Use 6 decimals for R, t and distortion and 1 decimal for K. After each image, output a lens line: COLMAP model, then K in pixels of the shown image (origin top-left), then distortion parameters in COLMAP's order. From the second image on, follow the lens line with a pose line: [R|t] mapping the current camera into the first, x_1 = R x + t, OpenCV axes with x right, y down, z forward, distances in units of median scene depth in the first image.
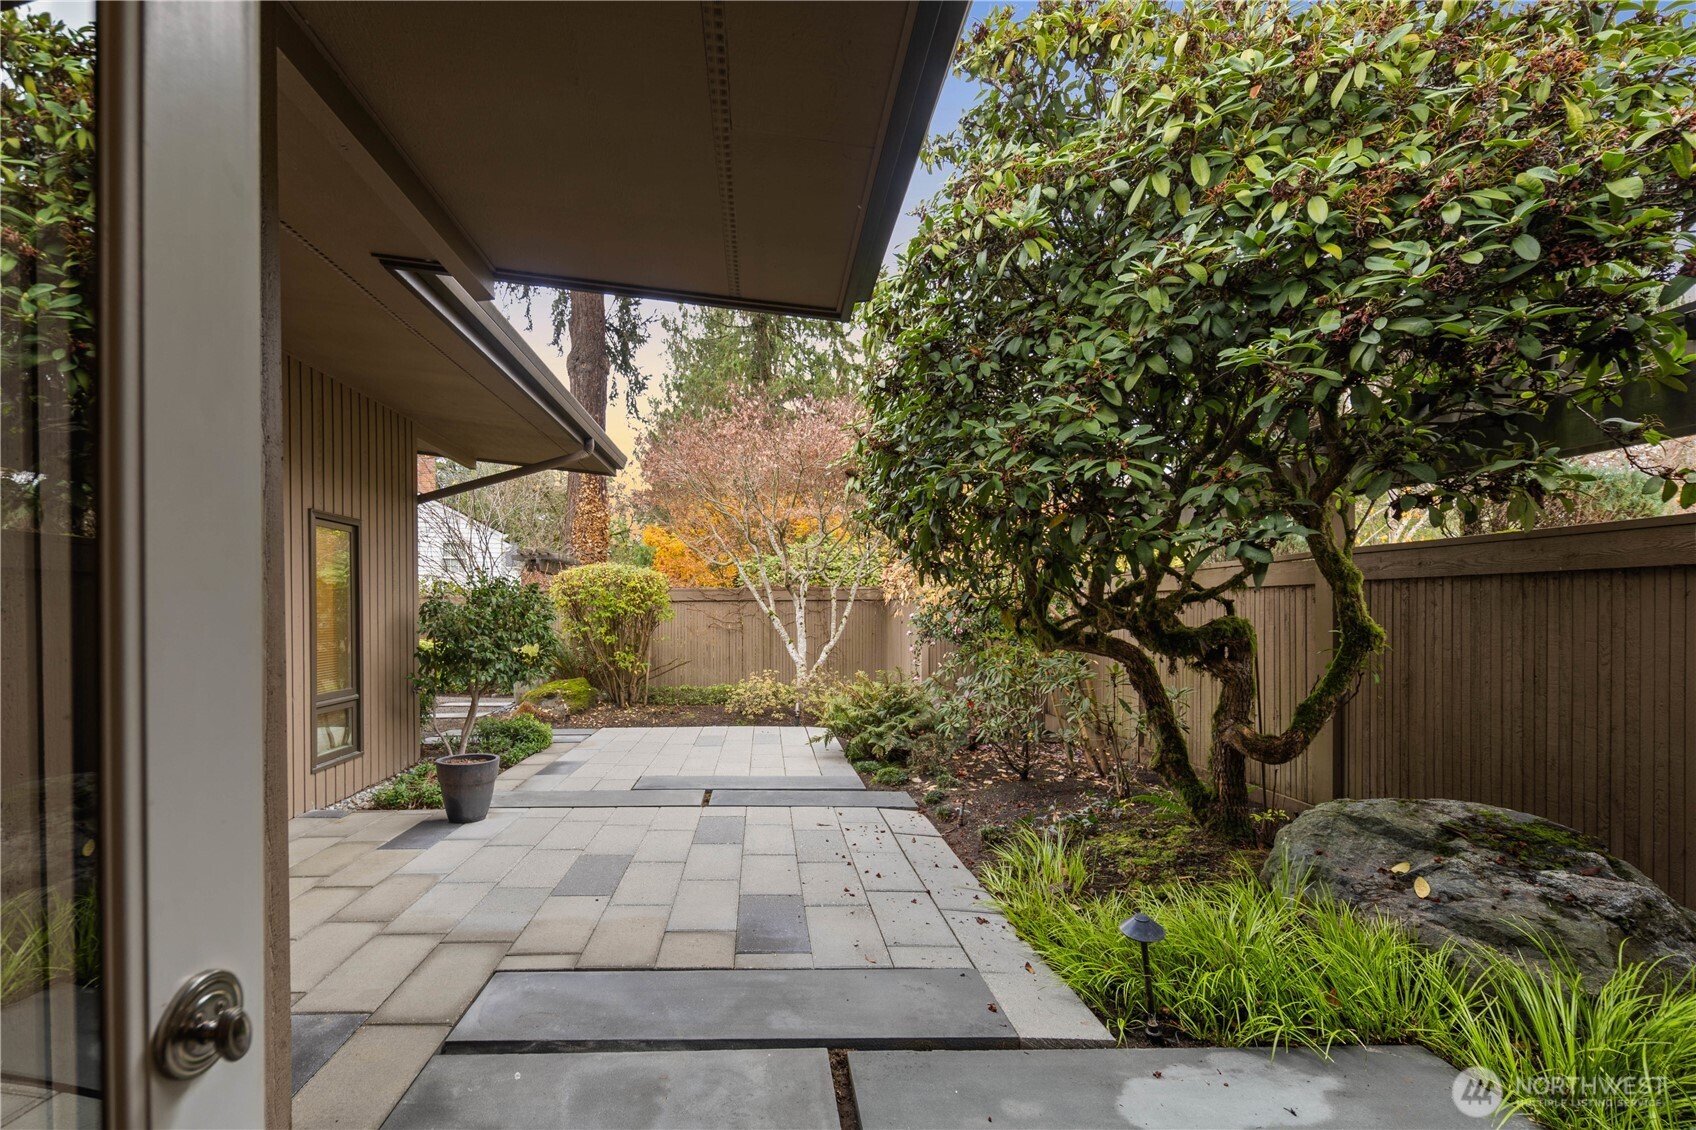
lens RADIAL K [[733.1, 0, 848.0], [0, 733.1, 565.0], [0, 0, 1]] dist [0.001390, 0.000242]
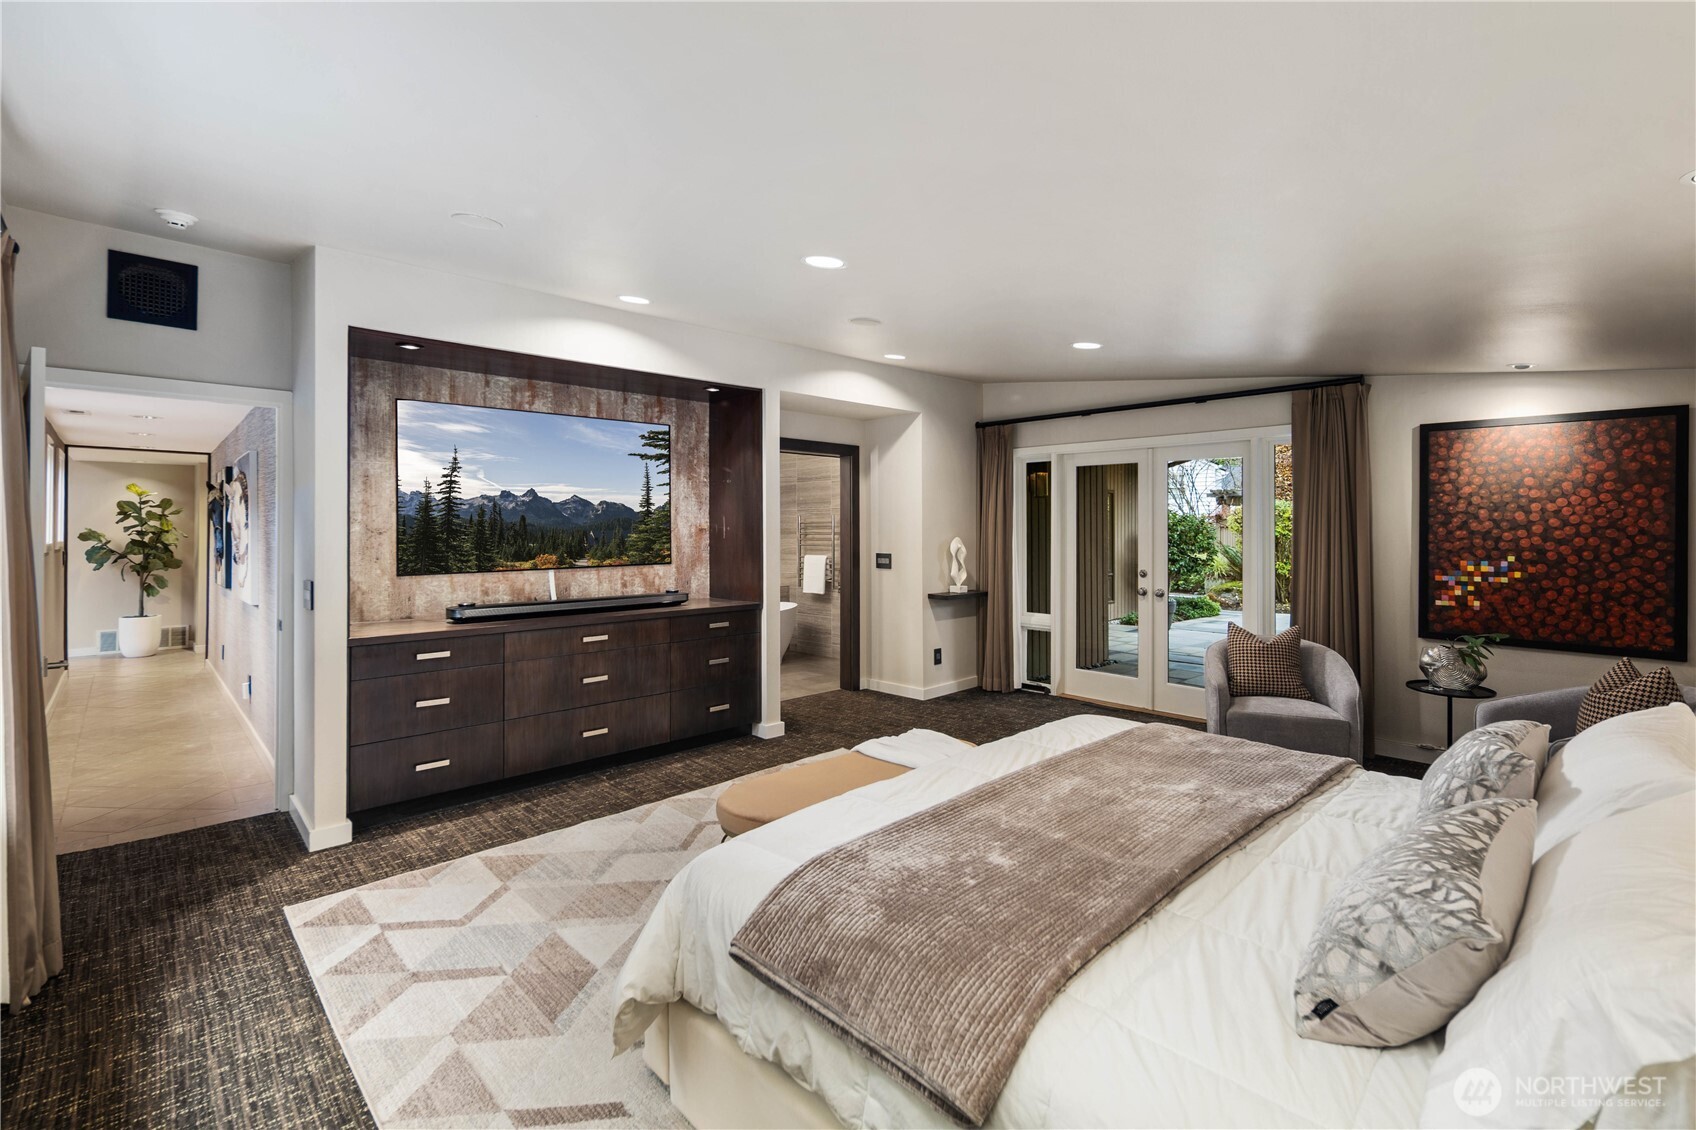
lens RADIAL K [[749.3, 0, 850.6], [0, 749.3, 530.7], [0, 0, 1]] dist [-0.000615, -0.000017]
pose [[0.610686, 0.005754, -0.791852, 0.484668], [0.043940, 0.998187, 0.041140, -0.057736], [0.790653, -0.059918, 0.609326, -0.773830]]
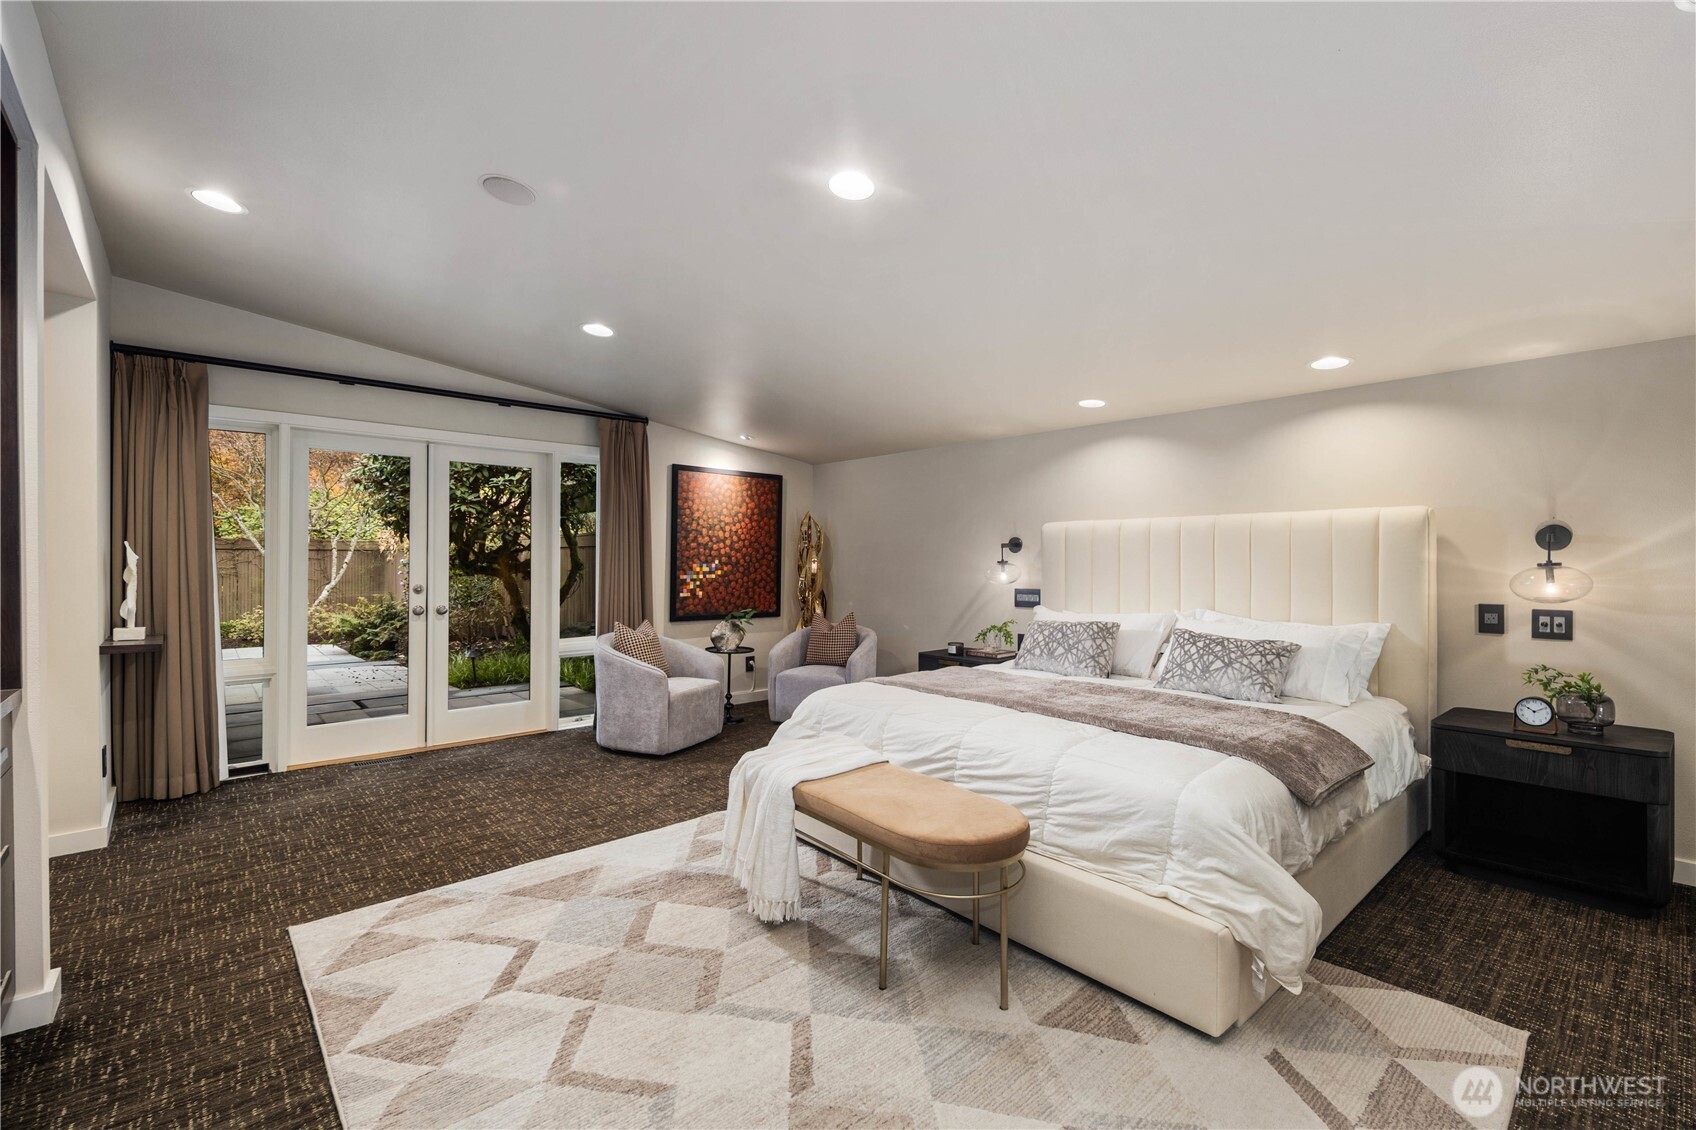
lens RADIAL K [[733.1, 0, 848.0], [0, 733.1, 565.0], [0, 0, 1]] dist [0.001390, 0.000242]
pose [[0.819573, 0.003477, 0.572965, -0.027116], [-0.038818, 0.998021, 0.049468, -0.034504], [-0.571659, -0.062784, 0.818086, -0.806852]]
